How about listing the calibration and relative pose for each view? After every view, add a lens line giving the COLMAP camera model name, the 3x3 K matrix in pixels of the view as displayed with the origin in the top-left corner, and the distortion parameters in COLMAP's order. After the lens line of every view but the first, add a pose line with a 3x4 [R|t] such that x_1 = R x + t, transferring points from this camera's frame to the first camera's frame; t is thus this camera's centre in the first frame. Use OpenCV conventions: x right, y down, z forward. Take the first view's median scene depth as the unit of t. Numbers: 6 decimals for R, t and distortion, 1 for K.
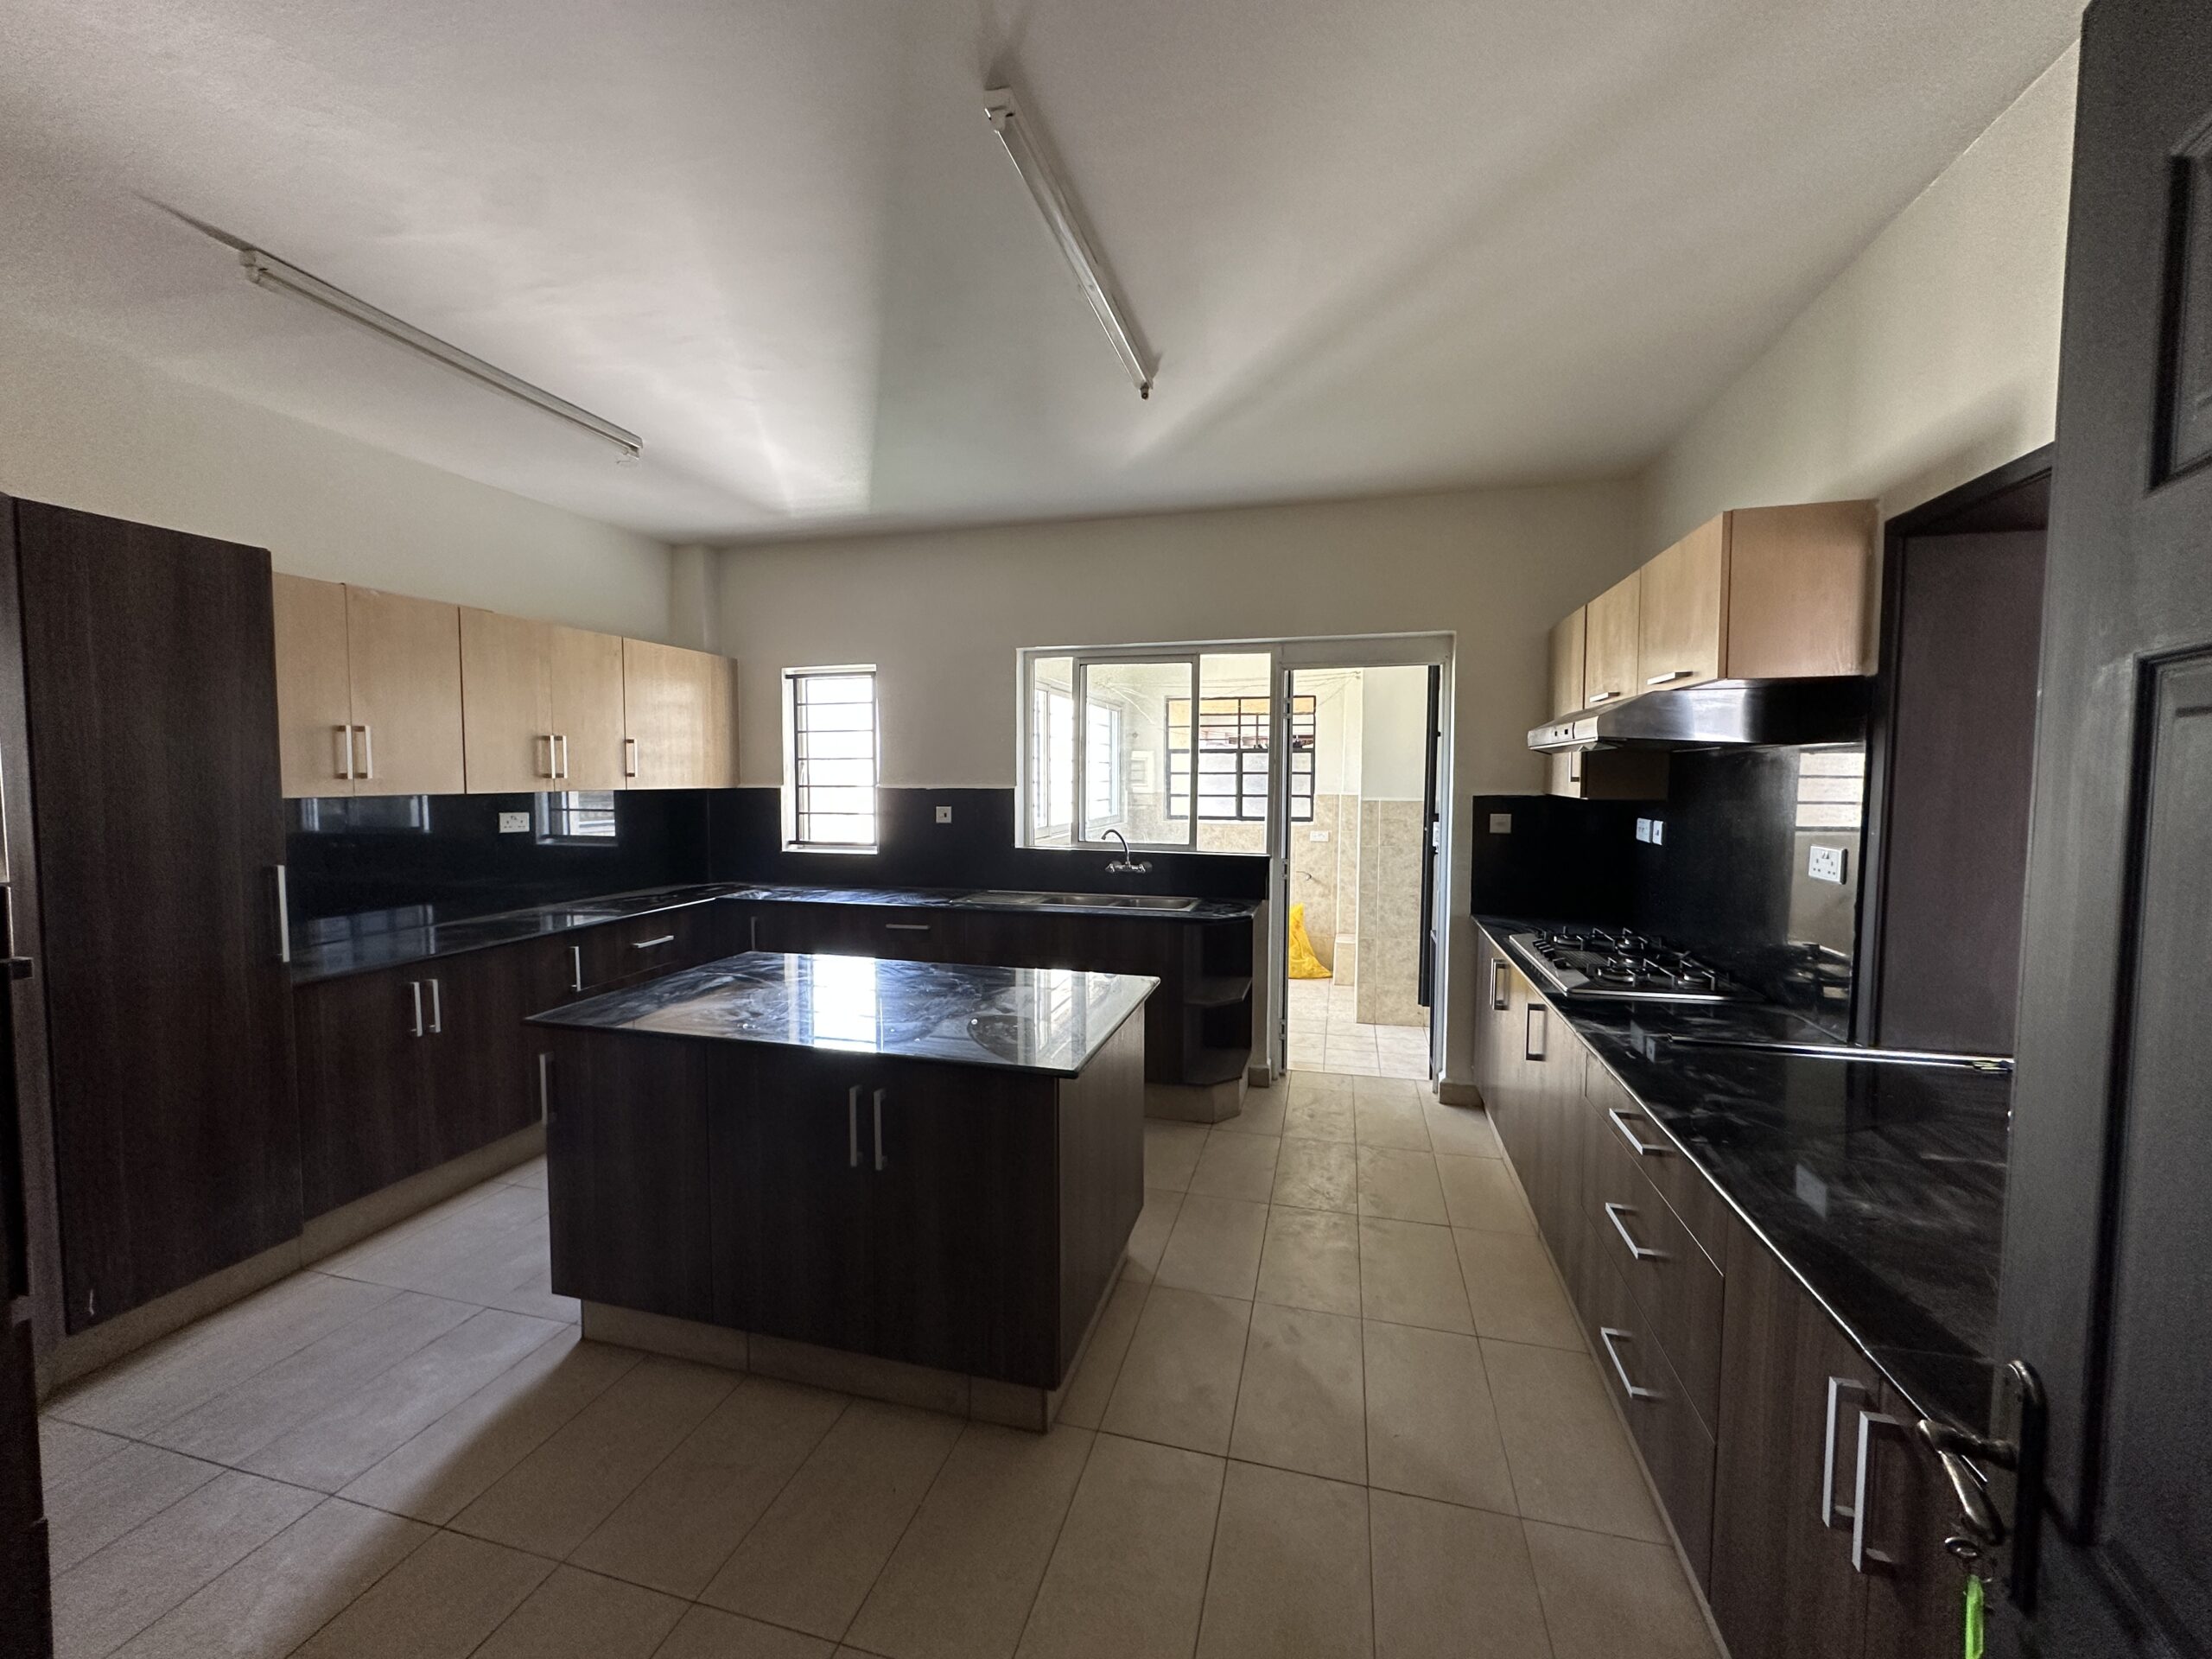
lens RADIAL K [[884.0, 0, 1112.4], [0, 884.0, 832.3], [0, 0, 1]] dist [-0.000267, 0.000059]
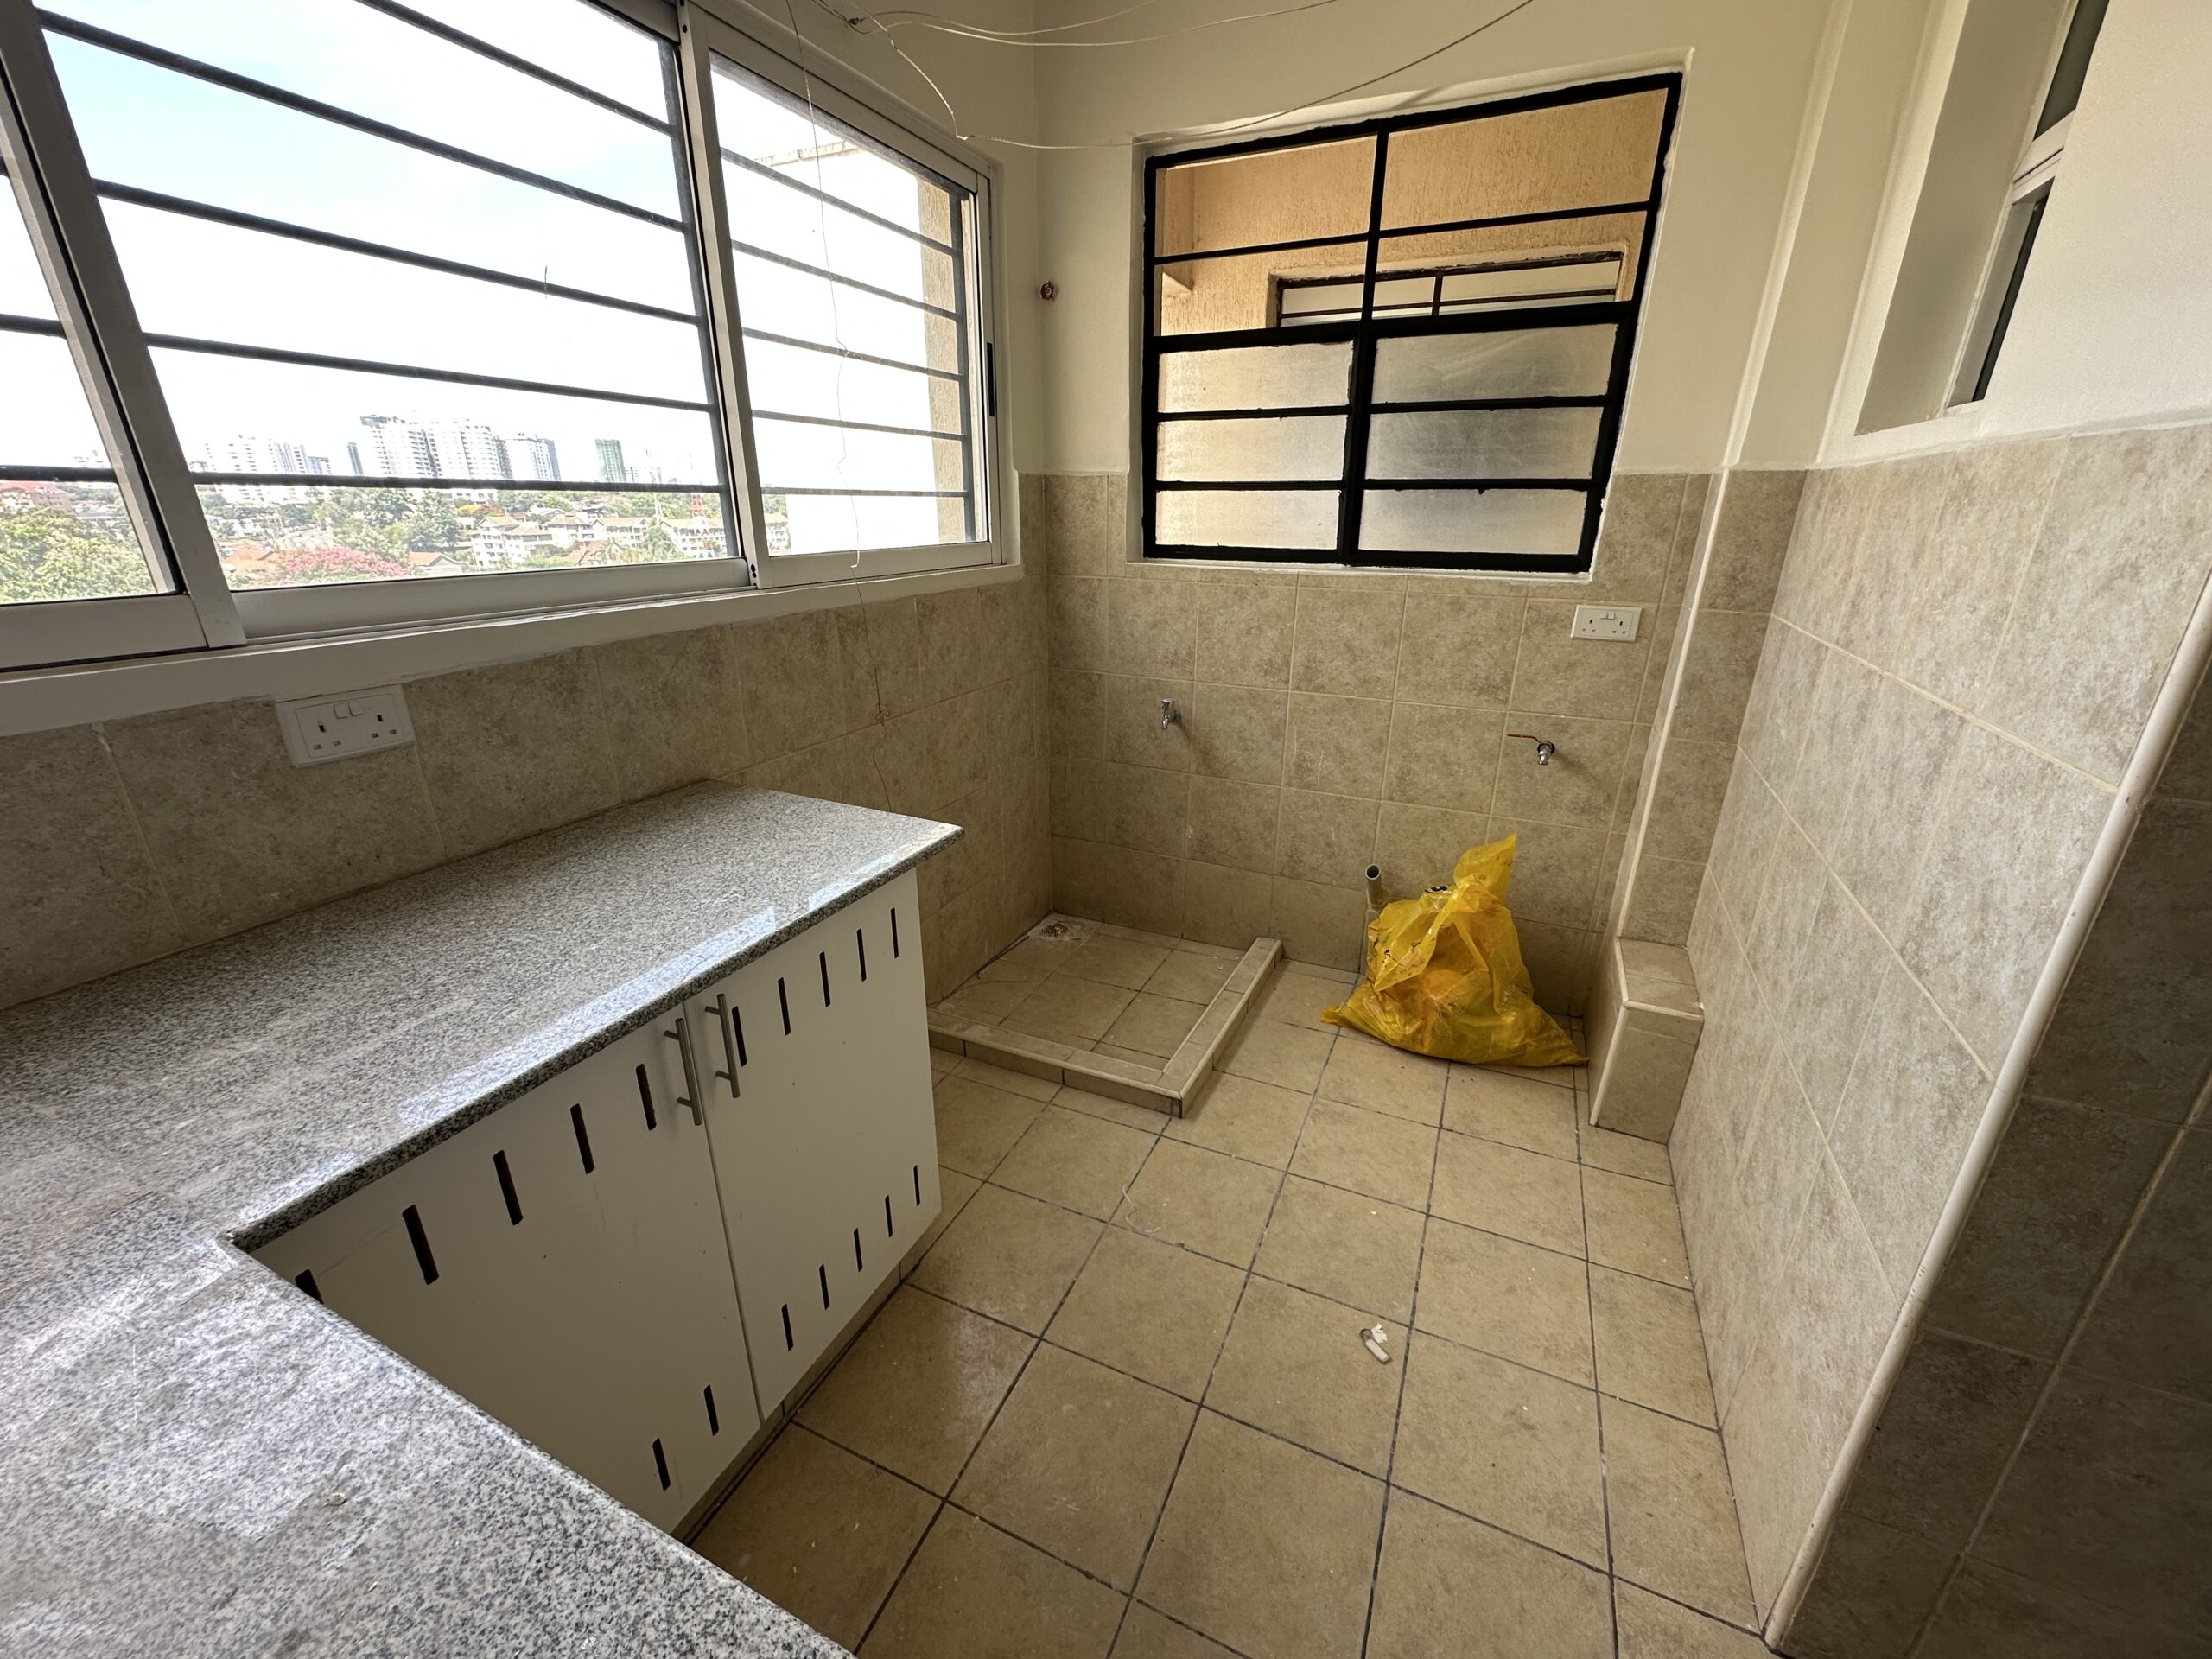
lens RADIAL K [[884.0, 0, 1099.6], [0, 884.0, 828.2], [0, 0, 1]] dist [-0.000267, 0.000059]
pose [[0.984723, 0.058855, -0.163882, 0.111266], [-0.007710, 0.954962, 0.296628, -0.015927], [0.173960, -0.290833, 0.940826, 0.631152]]
